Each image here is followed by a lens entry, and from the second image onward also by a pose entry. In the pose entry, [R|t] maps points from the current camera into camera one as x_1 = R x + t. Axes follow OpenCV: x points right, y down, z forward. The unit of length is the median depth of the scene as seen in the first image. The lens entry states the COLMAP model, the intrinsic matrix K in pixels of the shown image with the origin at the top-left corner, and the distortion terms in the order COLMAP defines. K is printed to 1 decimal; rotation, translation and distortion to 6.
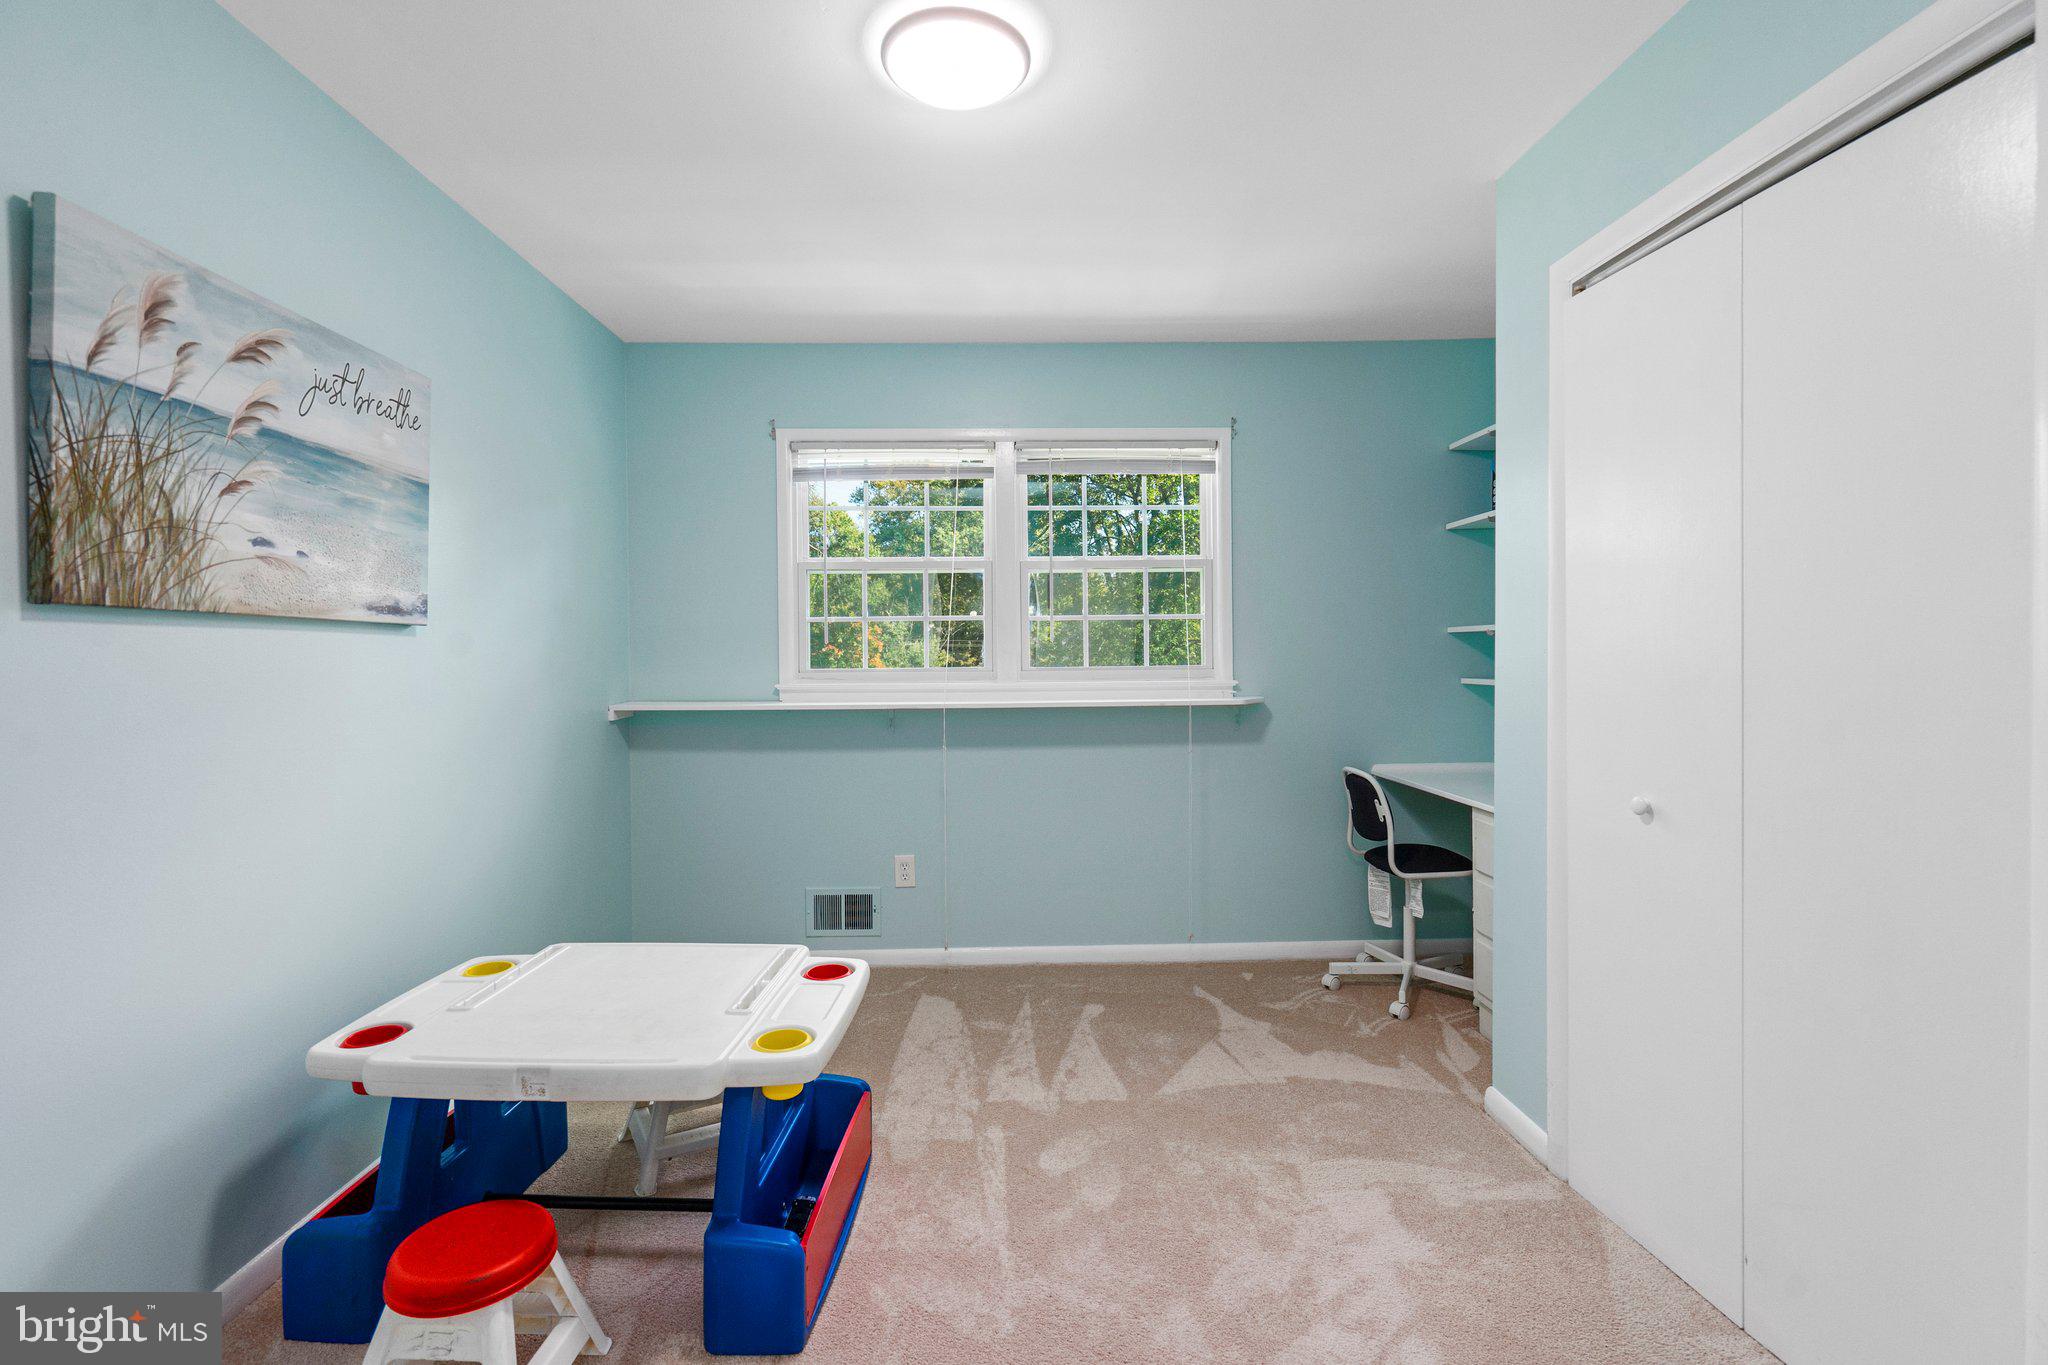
lens RADIAL K [[914.4, 0, 1020.5], [0, 914.4, 671.7], [0, 0, 1]] dist [-0.005572, 0.003247]
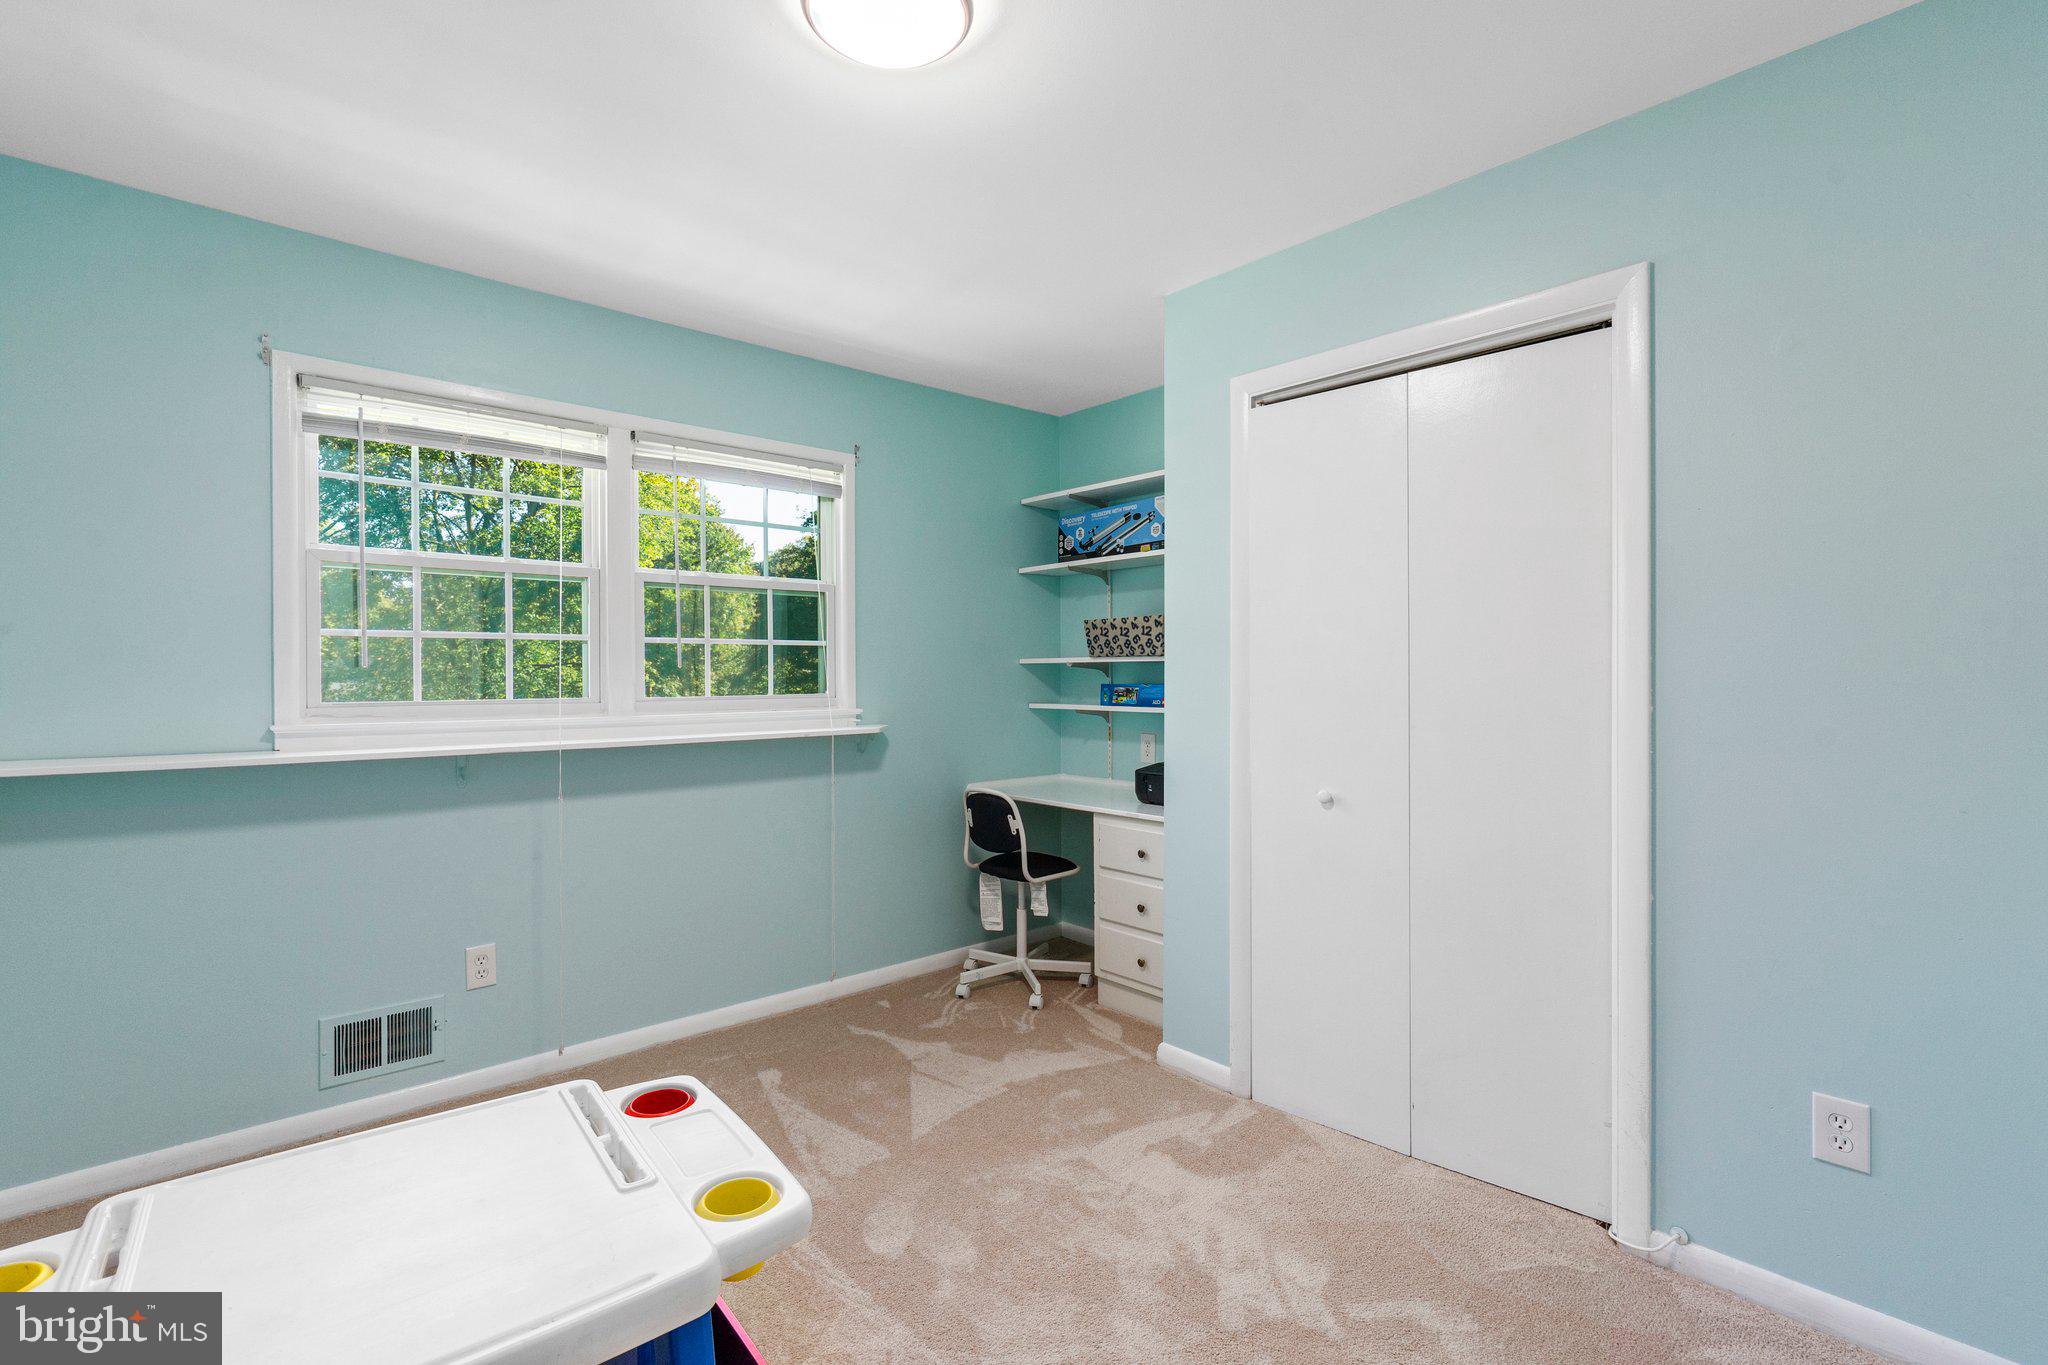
lens RADIAL K [[914.4, 0, 1016.9], [0, 914.4, 683.0], [0, 0, 1]] dist [-0.005572, 0.003247]
pose [[0.770126, 0.000688, 0.637892, -0.655782], [0.009164, 0.999884, -0.012142, -0.011270], [-0.637826, 0.015196, 0.770031, 0.309034]]
